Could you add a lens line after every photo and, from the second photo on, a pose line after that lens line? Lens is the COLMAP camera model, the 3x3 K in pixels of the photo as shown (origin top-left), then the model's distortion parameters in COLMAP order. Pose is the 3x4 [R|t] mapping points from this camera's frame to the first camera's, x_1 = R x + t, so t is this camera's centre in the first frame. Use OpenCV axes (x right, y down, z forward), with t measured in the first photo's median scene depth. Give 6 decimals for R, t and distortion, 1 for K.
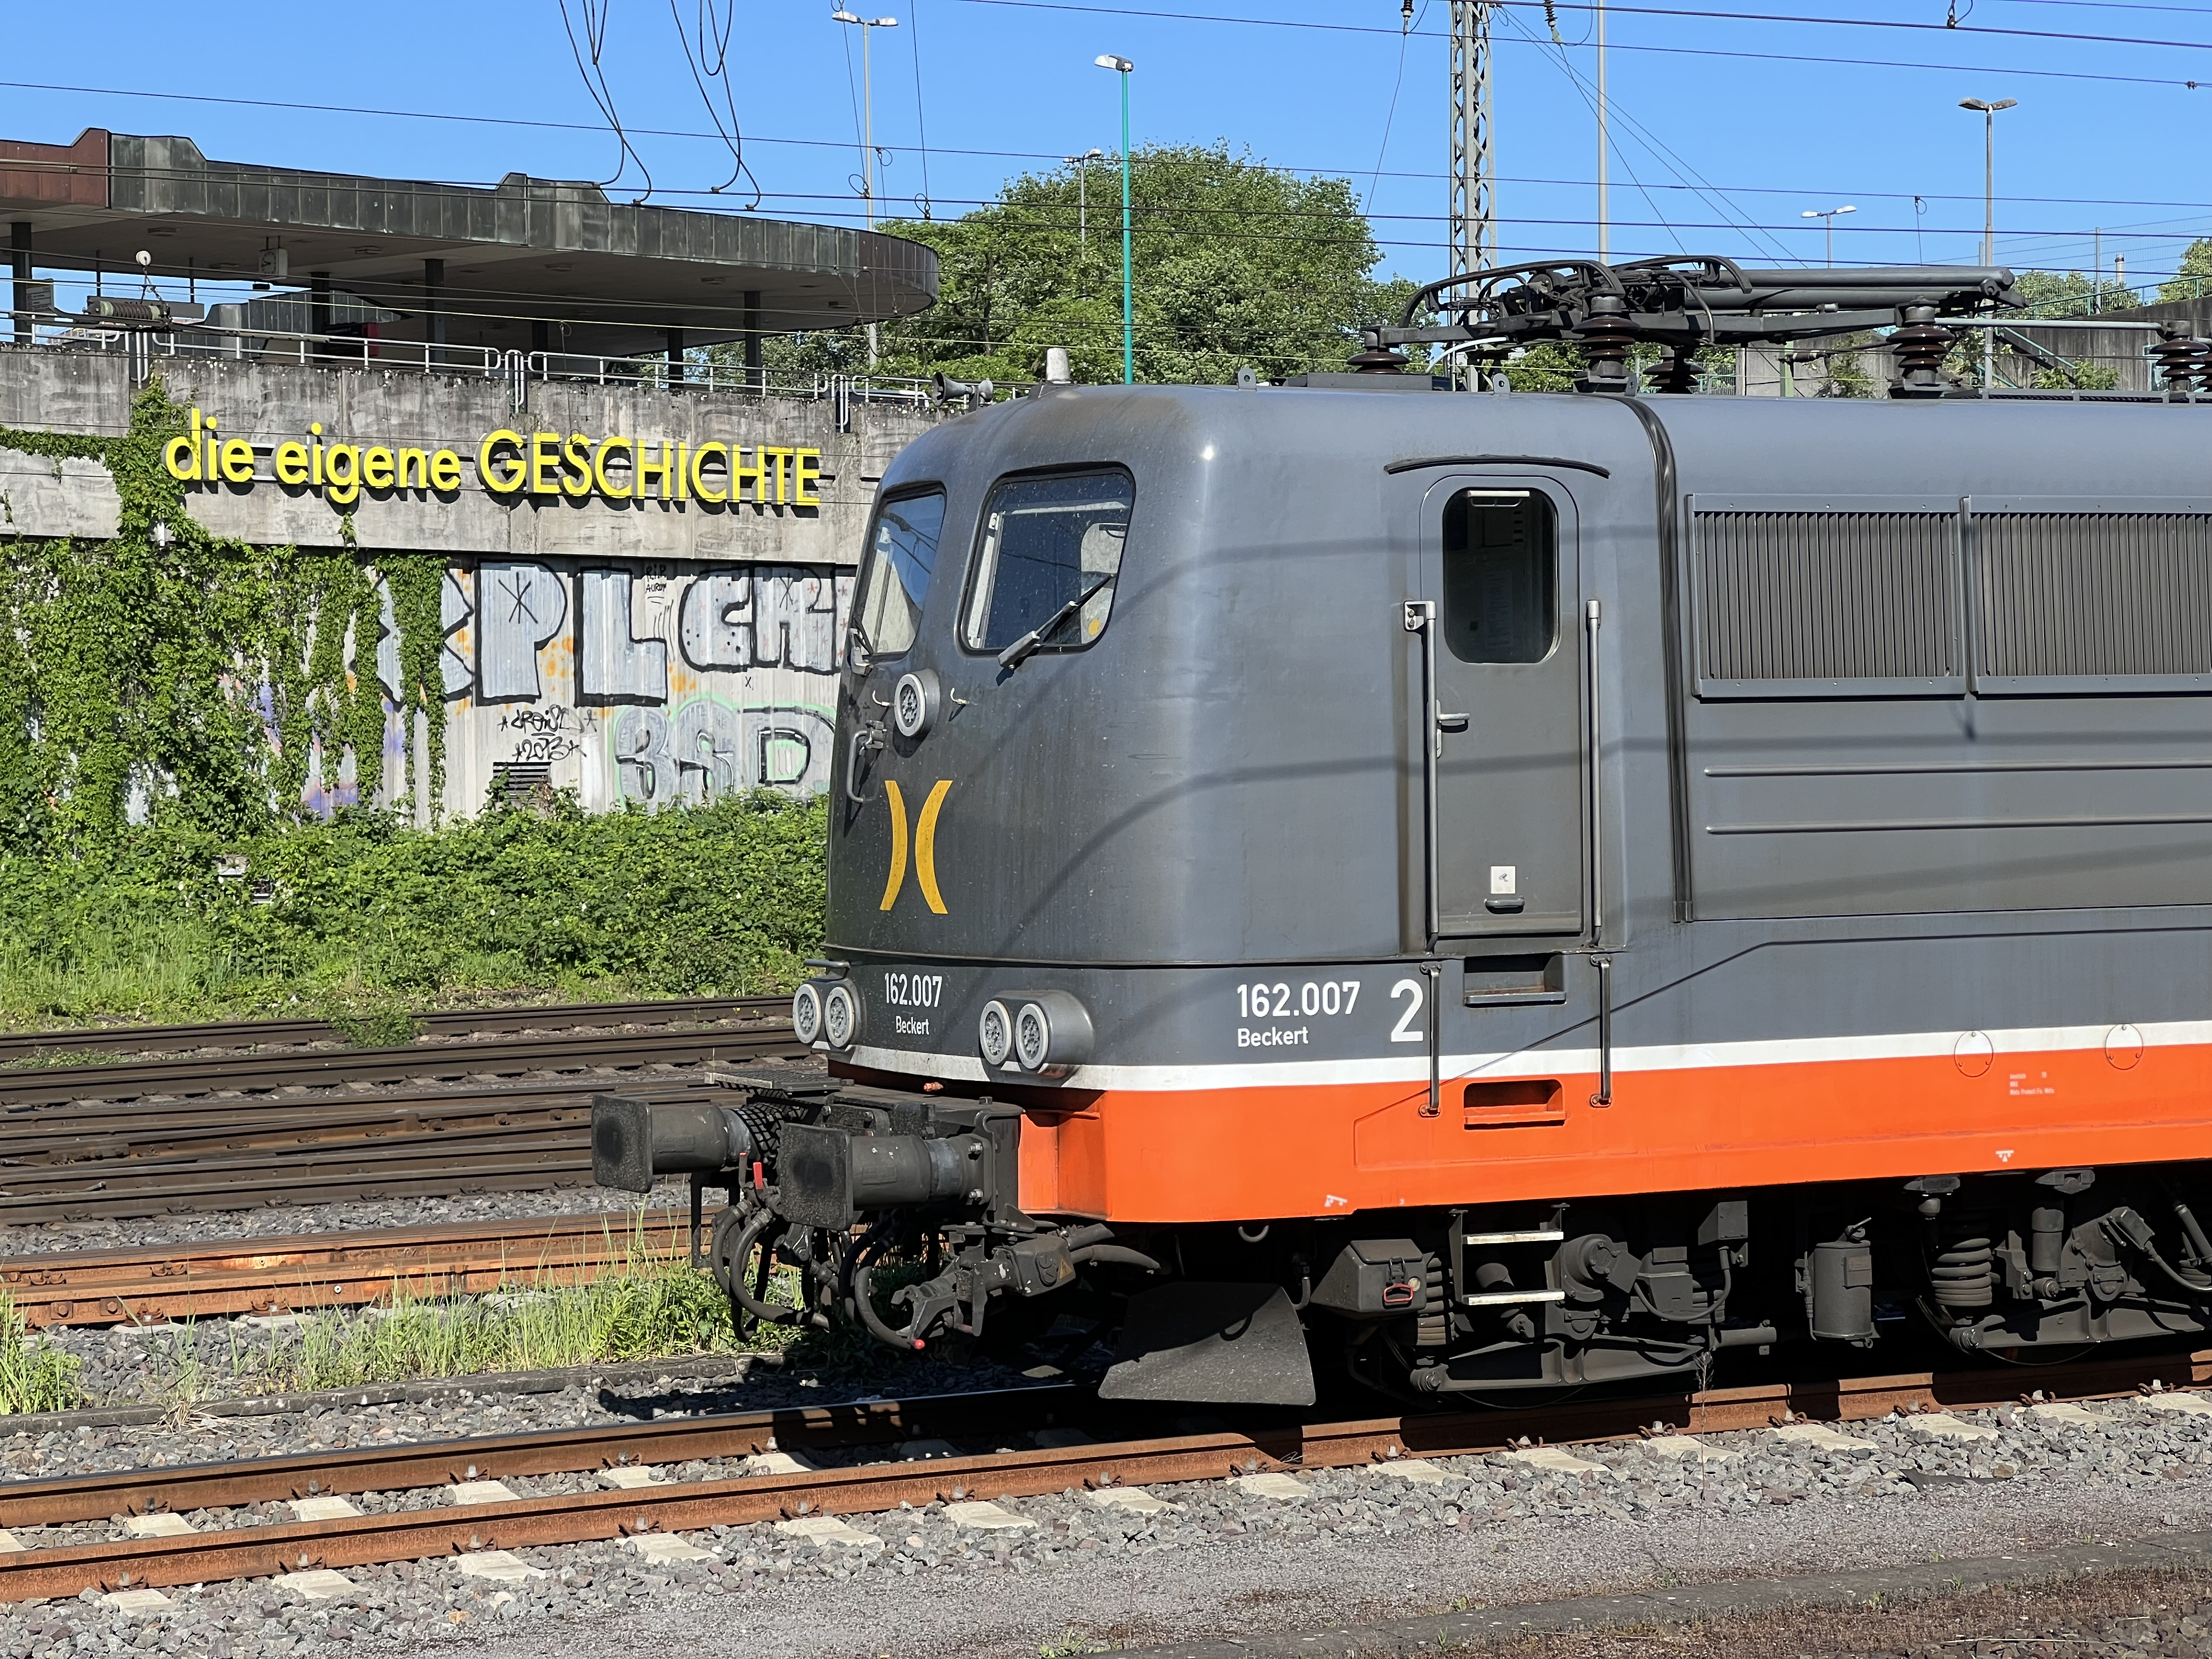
lens RADIAL K [[4987.5, 0, 1052.9], [0, 4987.5, 805.2], [0, 0, 1]] dist [-0.120766, 5.576395]
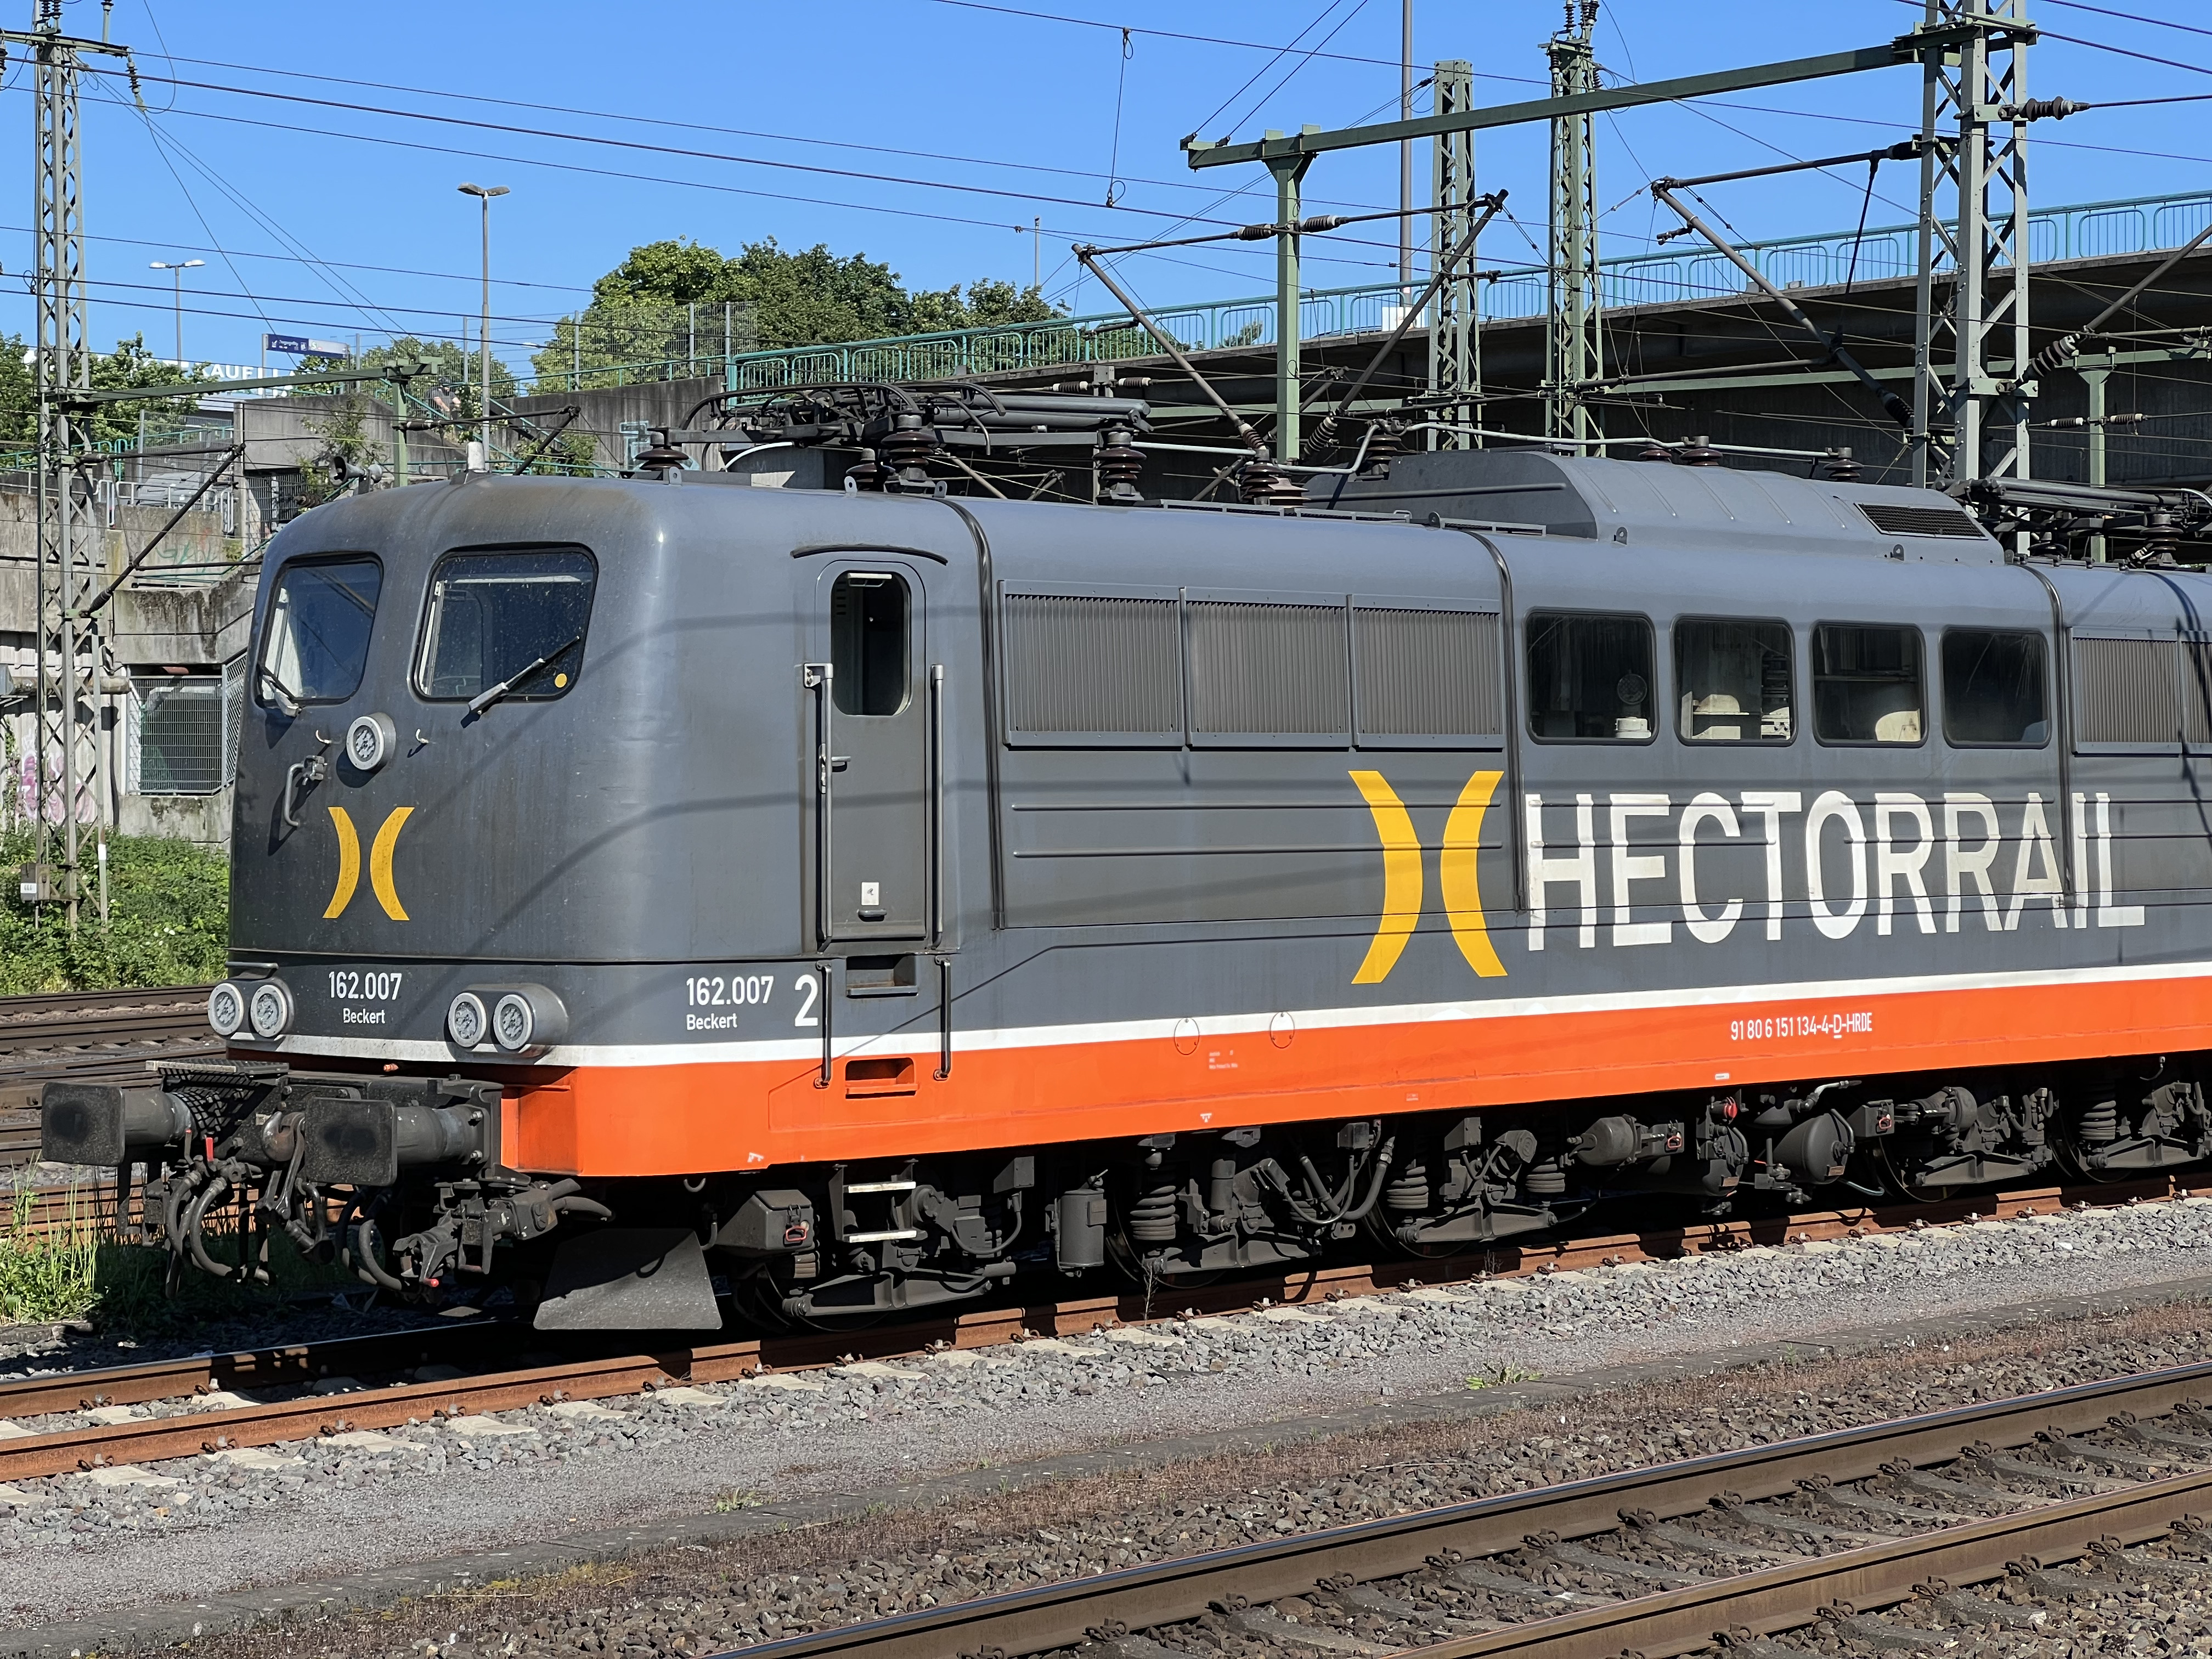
lens RADIAL K [[4992.2, 0, 1092.1], [0, 4992.2, 777.3], [0, 0, 1]] dist [-0.220047, 7.943571]
pose [[0.936035, 0.012424, 0.351689, -0.282941], [-0.007155, 0.999842, -0.016278, 0.005929], [-0.351835, 0.012720, 0.935975, -0.158125]]
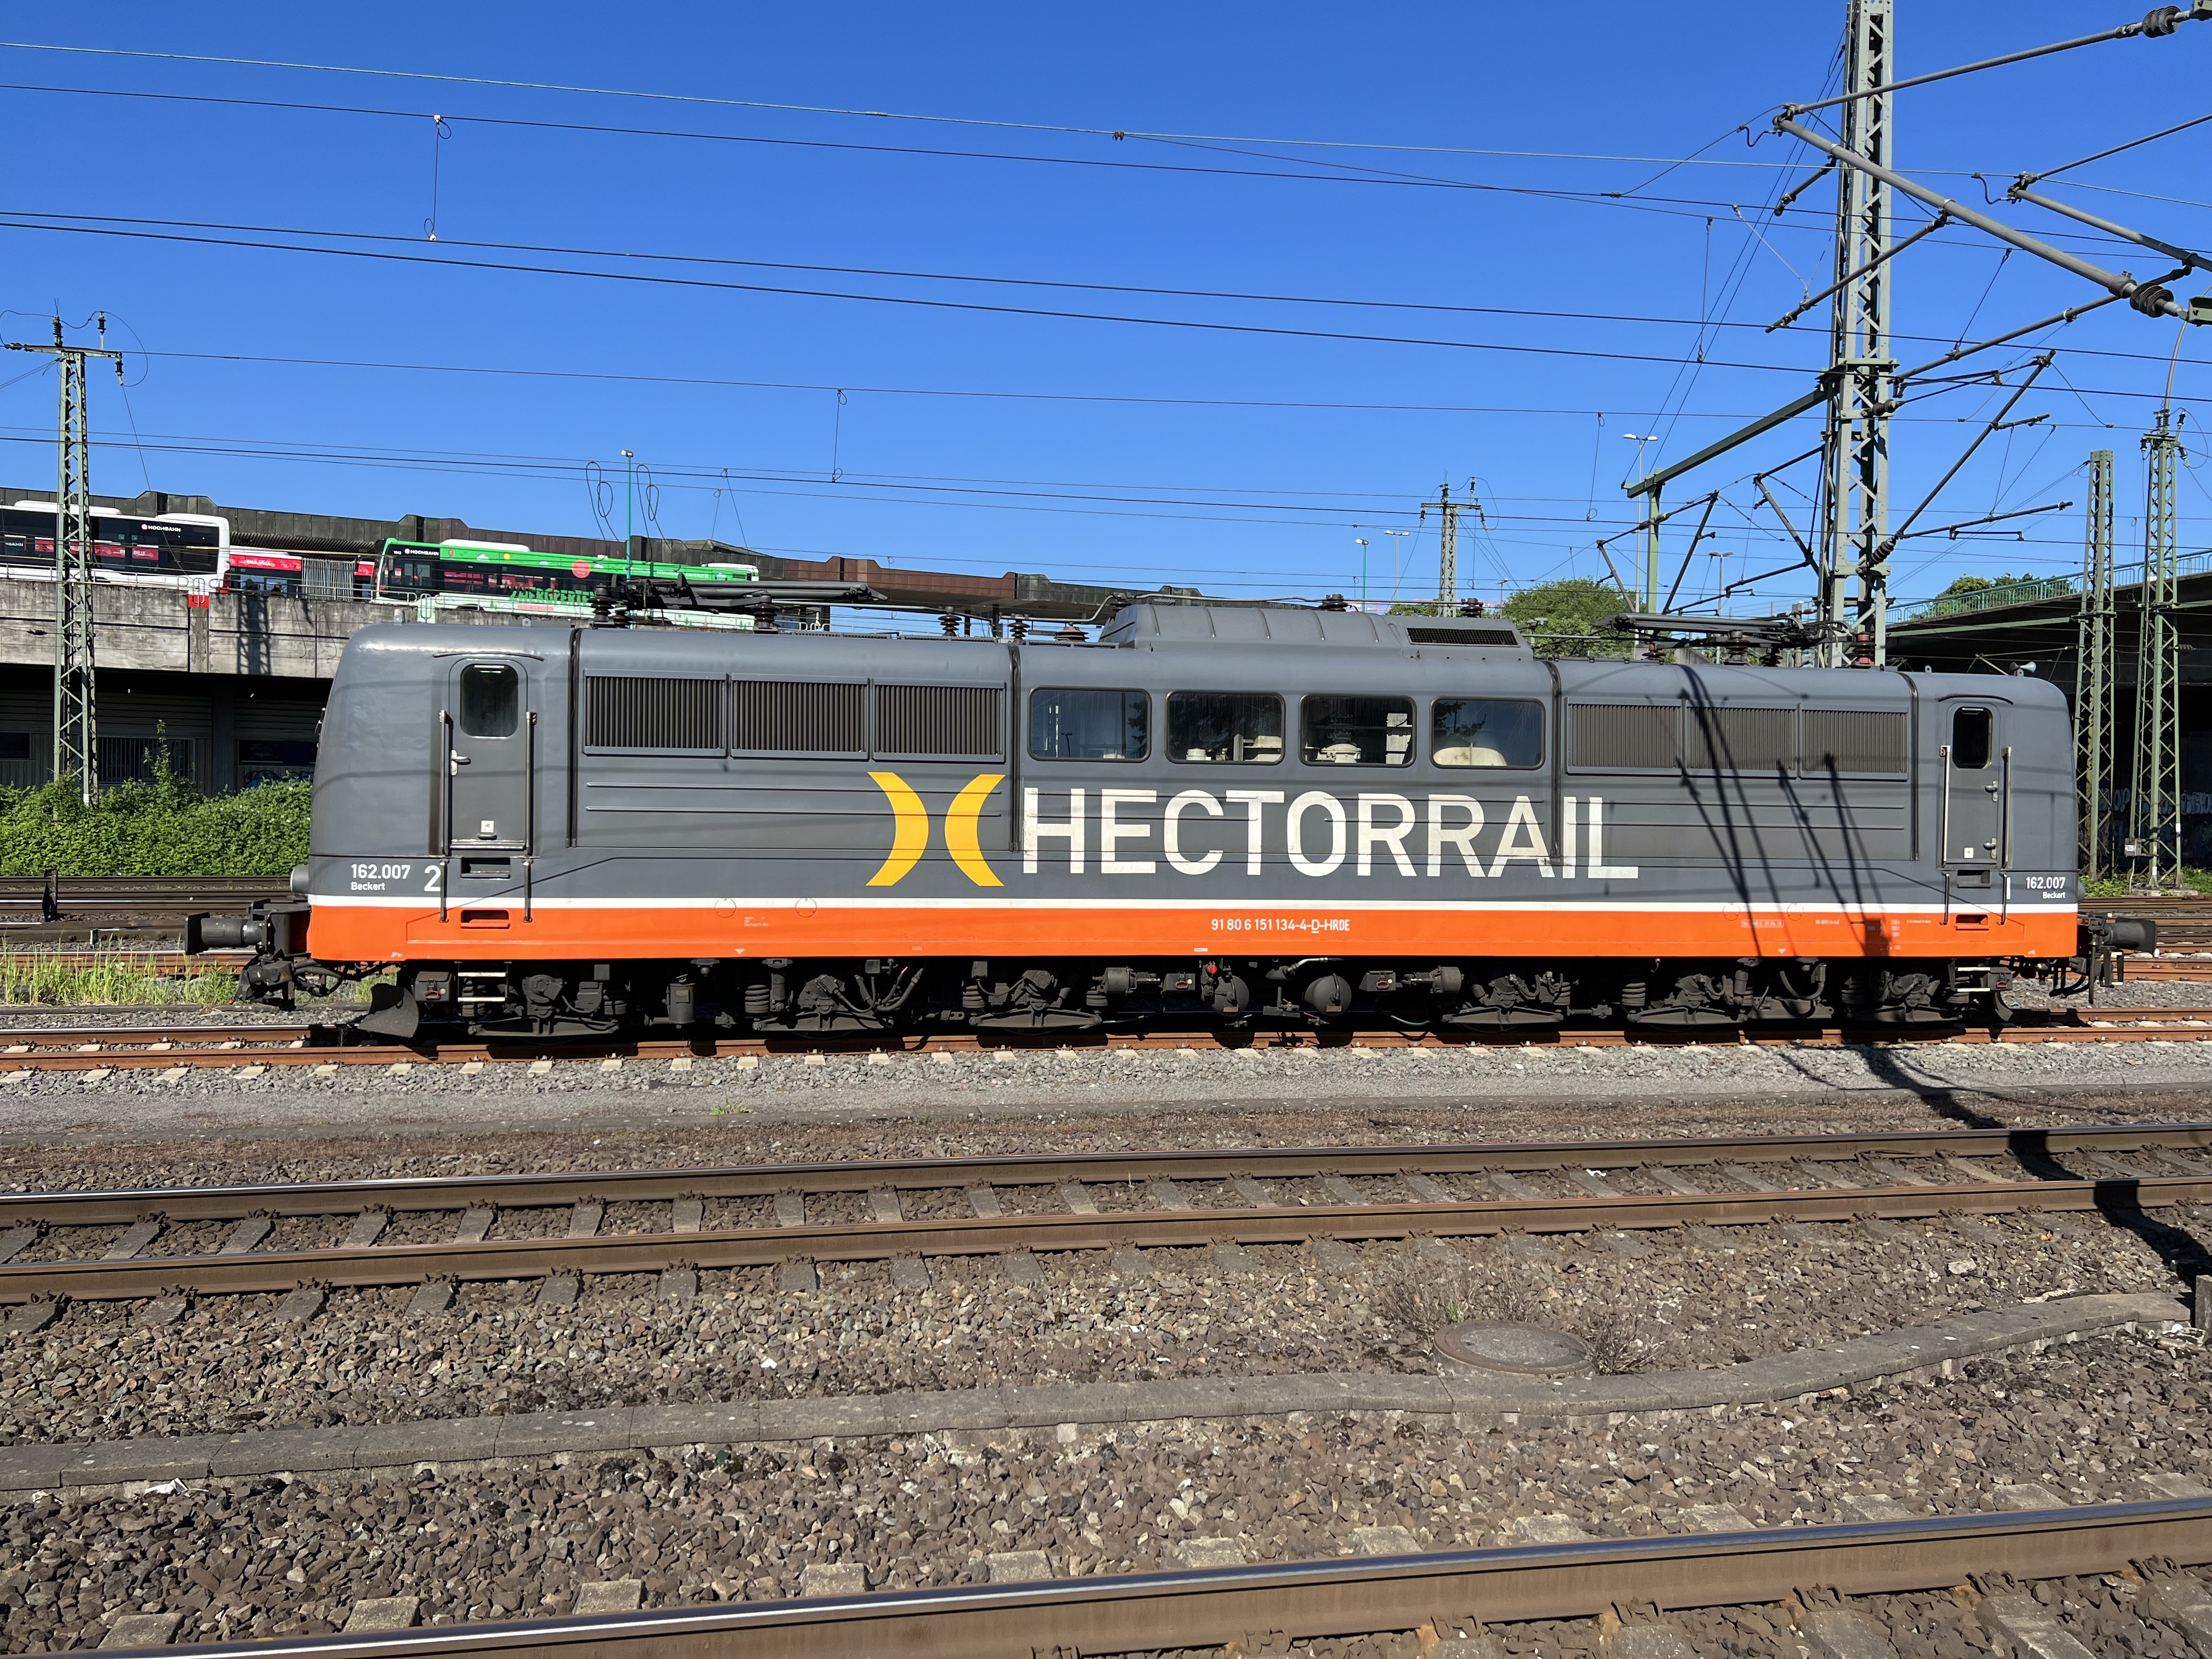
lens RADIAL K [[1668.4, 0, 1106.0], [0, 1668.4, 829.5], [0, 0, 1]] dist [0.077379, -0.085485]
pose [[0.955467, 0.037110, -0.292755, 0.605186], [-0.033305, 0.999284, 0.017973, -0.008059], [0.293212, -0.007423, 0.956019, 0.300304]]
